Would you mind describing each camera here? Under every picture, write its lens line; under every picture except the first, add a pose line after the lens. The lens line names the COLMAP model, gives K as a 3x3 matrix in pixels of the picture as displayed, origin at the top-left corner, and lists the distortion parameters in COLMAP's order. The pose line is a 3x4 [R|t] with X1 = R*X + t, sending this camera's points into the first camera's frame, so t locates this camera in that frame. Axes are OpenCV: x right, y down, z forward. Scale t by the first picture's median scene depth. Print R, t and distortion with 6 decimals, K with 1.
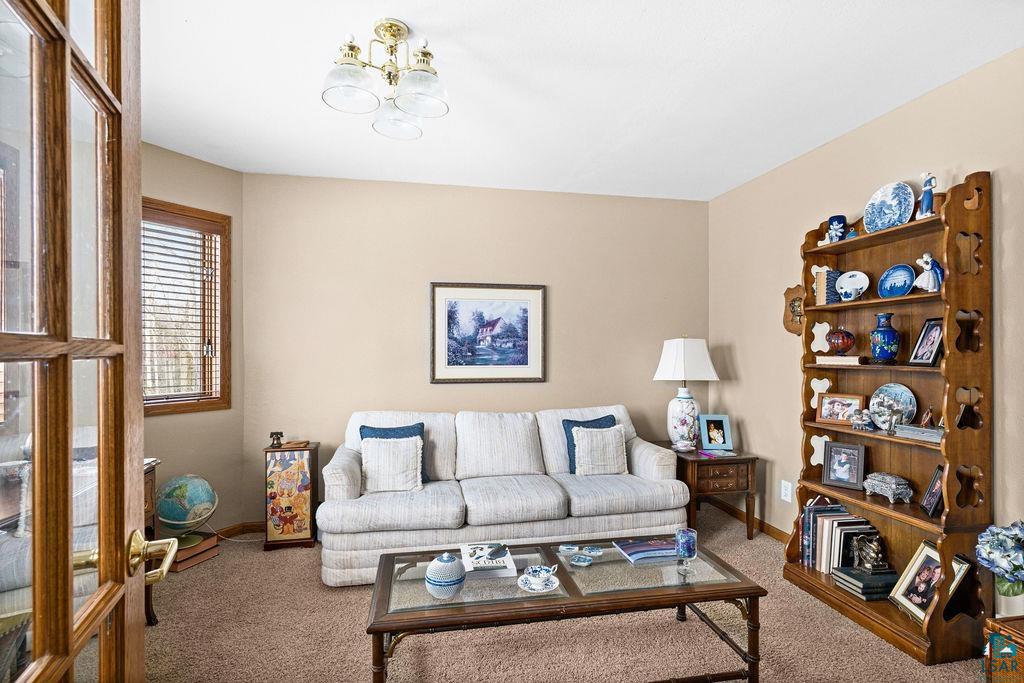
lens RADIAL K [[495.6, 0, 511.0], [0, 495.6, 347.9], [0, 0, 1]] dist [-0.000212, 0.003727]
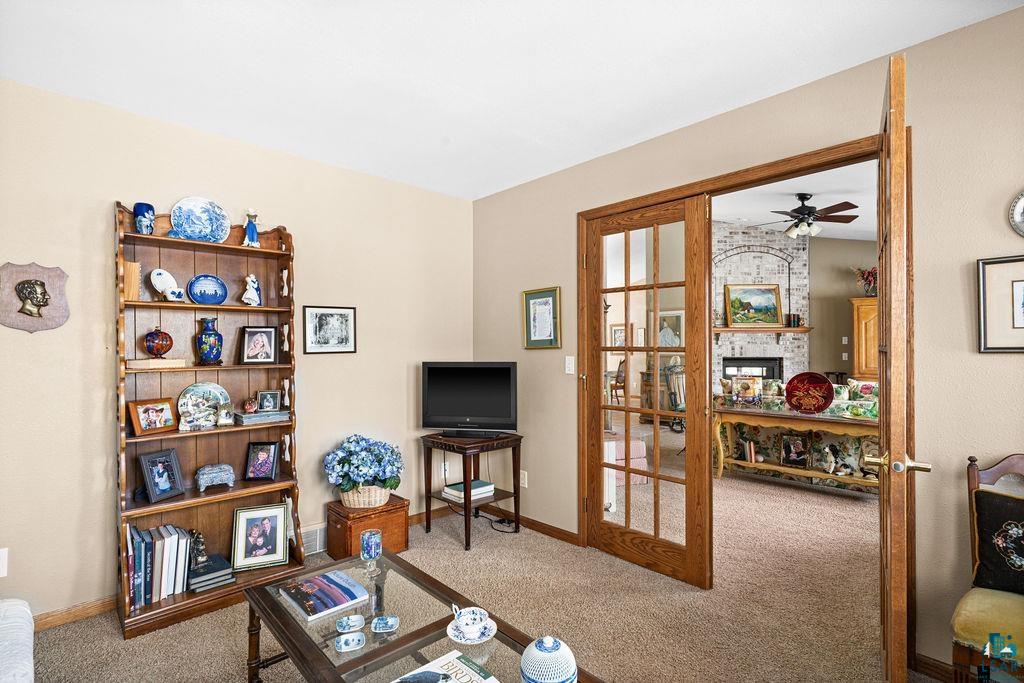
lens RADIAL K [[495.6, 0, 511.1], [0, 495.6, 344.5], [0, 0, 1]] dist [-0.000212, 0.003727]
pose [[-0.542615, 0.009771, 0.839925, -0.517732], [0.000237, 0.999934, -0.011479, 0.001032], [-0.839982, -0.006030, -0.542581, 1.044179]]
